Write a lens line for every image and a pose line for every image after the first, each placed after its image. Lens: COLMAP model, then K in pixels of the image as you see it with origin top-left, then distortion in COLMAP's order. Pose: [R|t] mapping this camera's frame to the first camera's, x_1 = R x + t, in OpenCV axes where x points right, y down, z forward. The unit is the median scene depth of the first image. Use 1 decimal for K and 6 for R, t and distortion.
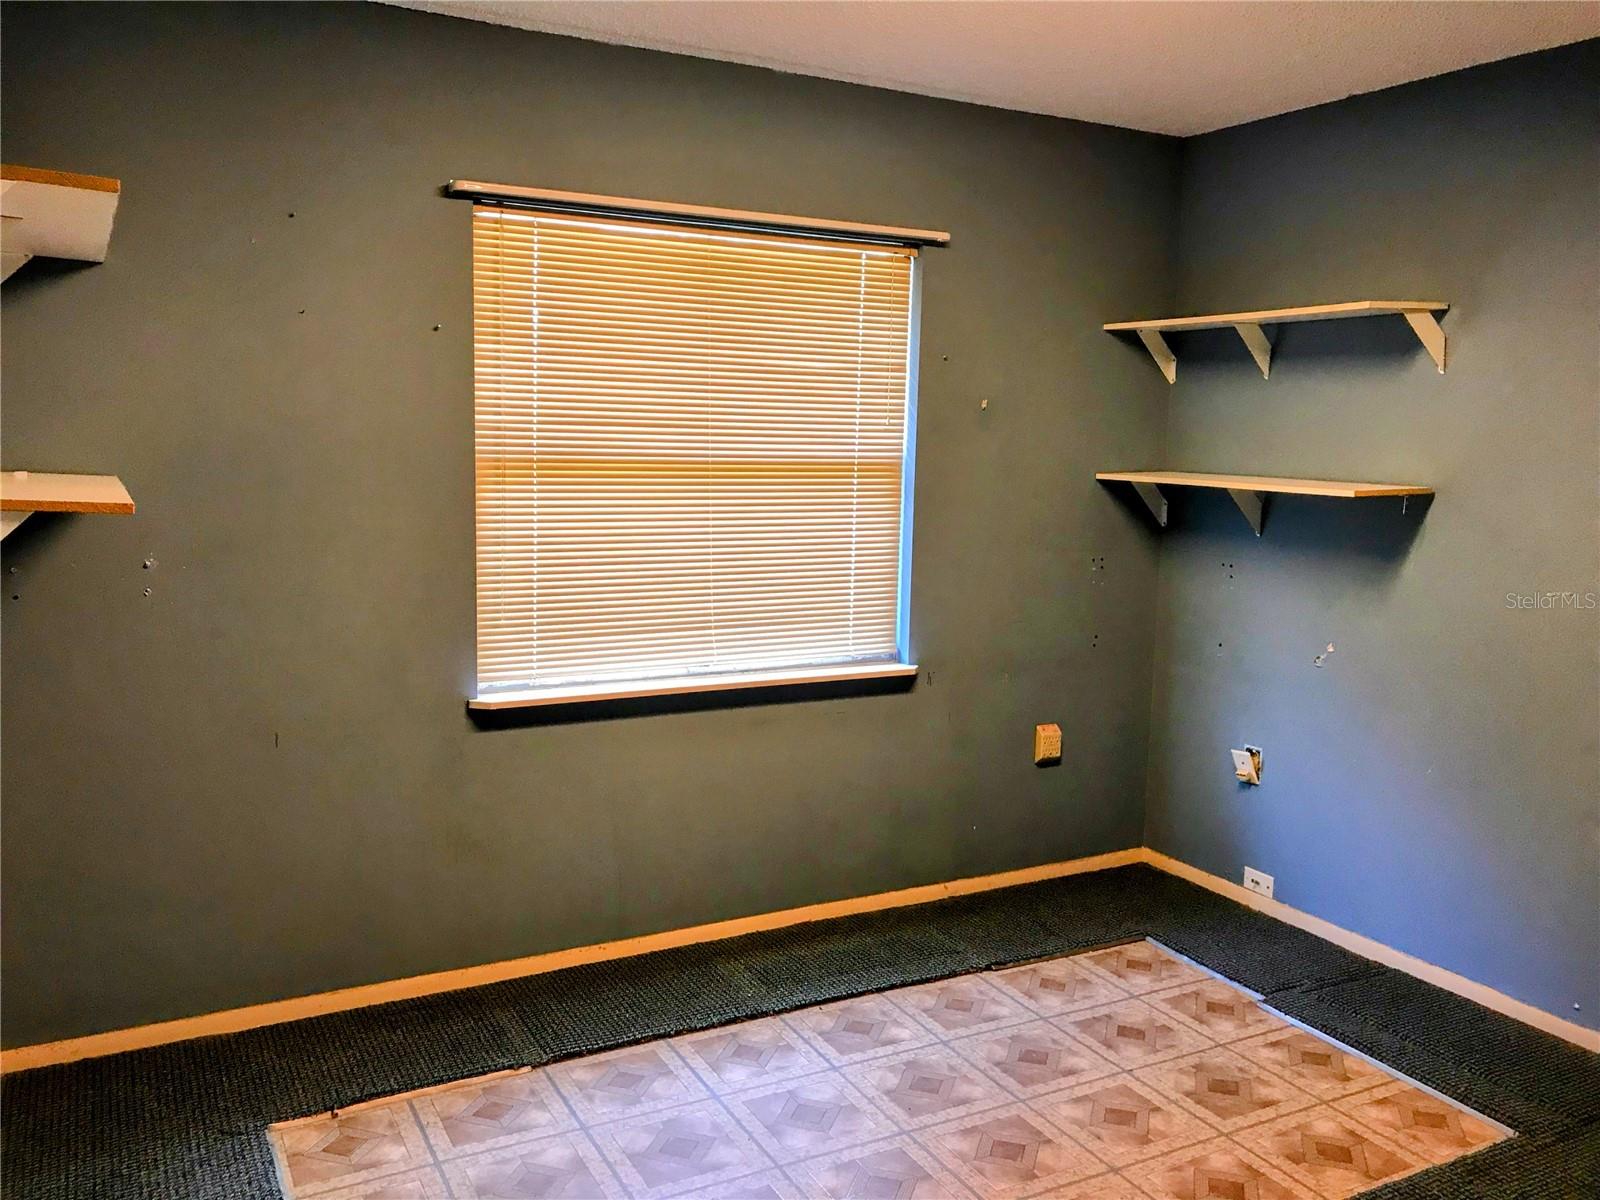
lens RADIAL K [[1307.7, 0, 802.6], [0, 1307.7, 594.6], [0, 0, 1]] dist [0.025221, -0.013285]
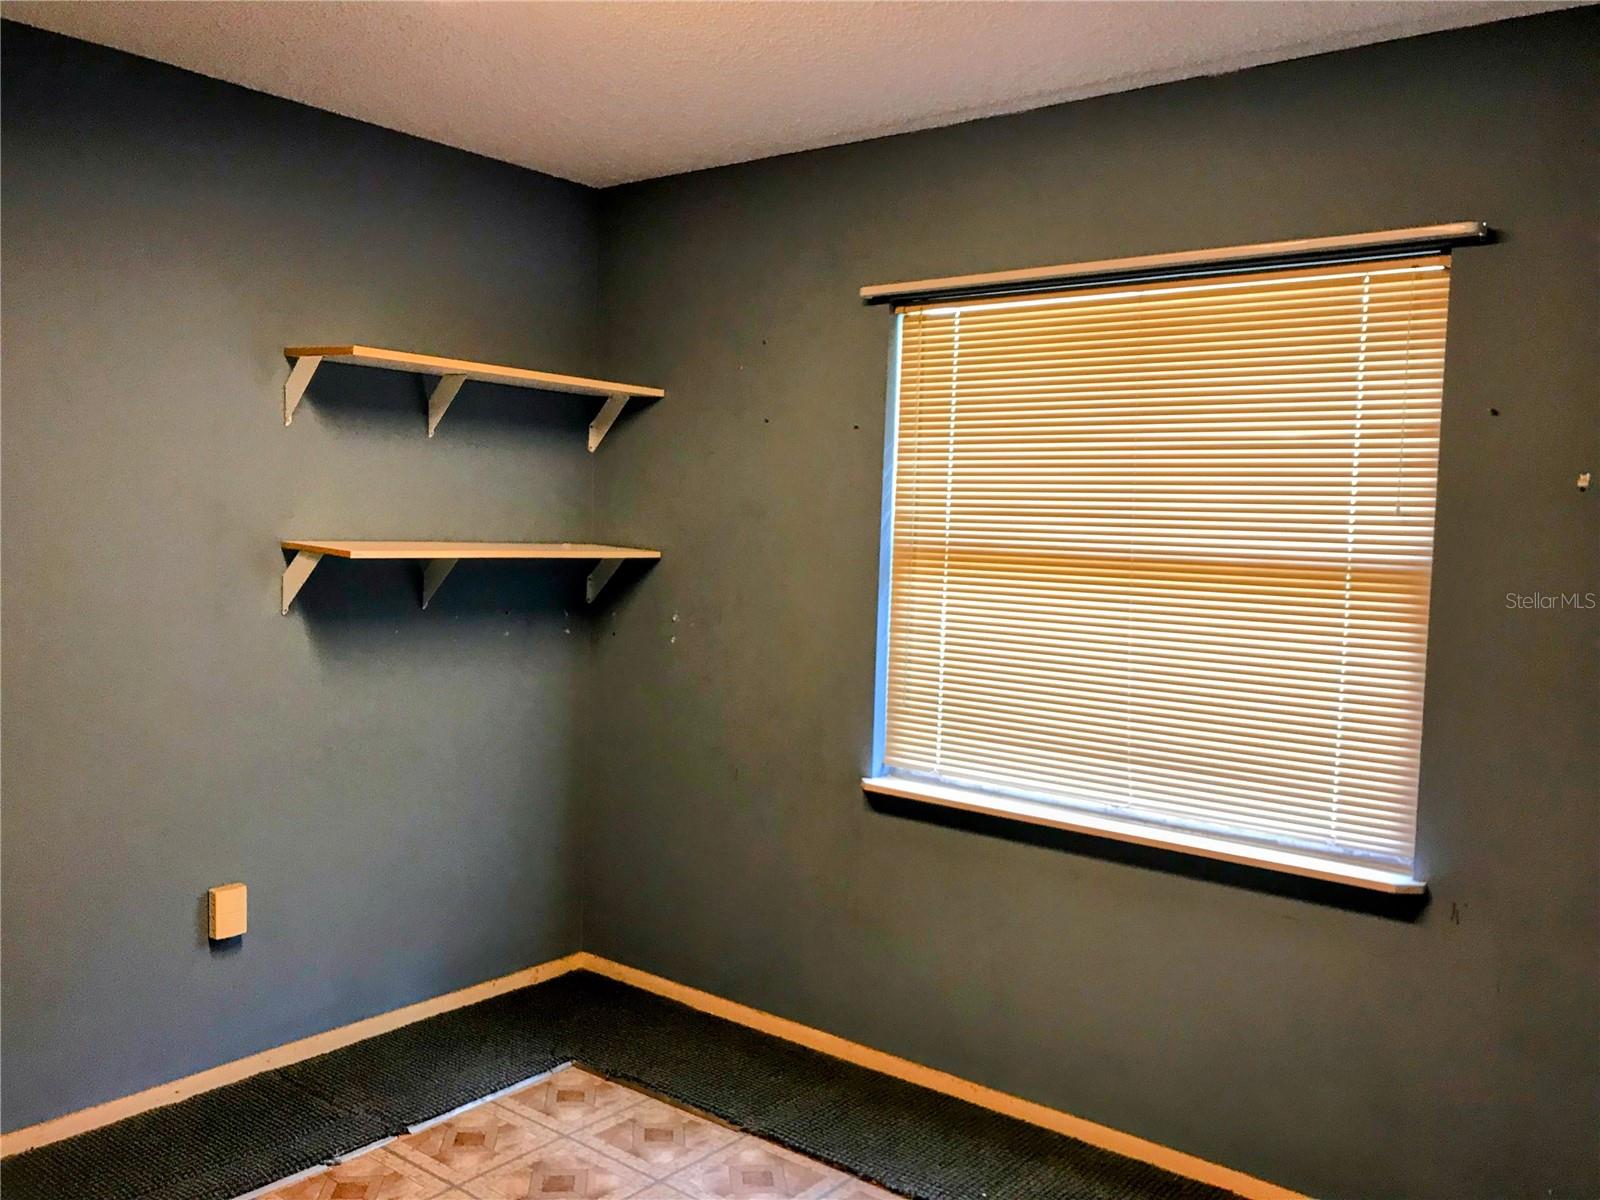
lens RADIAL K [[1307.7, 0, 802.6], [0, 1307.7, 594.6], [0, 0, 1]] dist [0.025221, -0.013285]
pose [[0.392177, 0.039558, -0.919039, 0.650397], [-0.139344, 0.990101, -0.016845, -0.037972], [0.909275, 0.134669, 0.393807, 0.512670]]
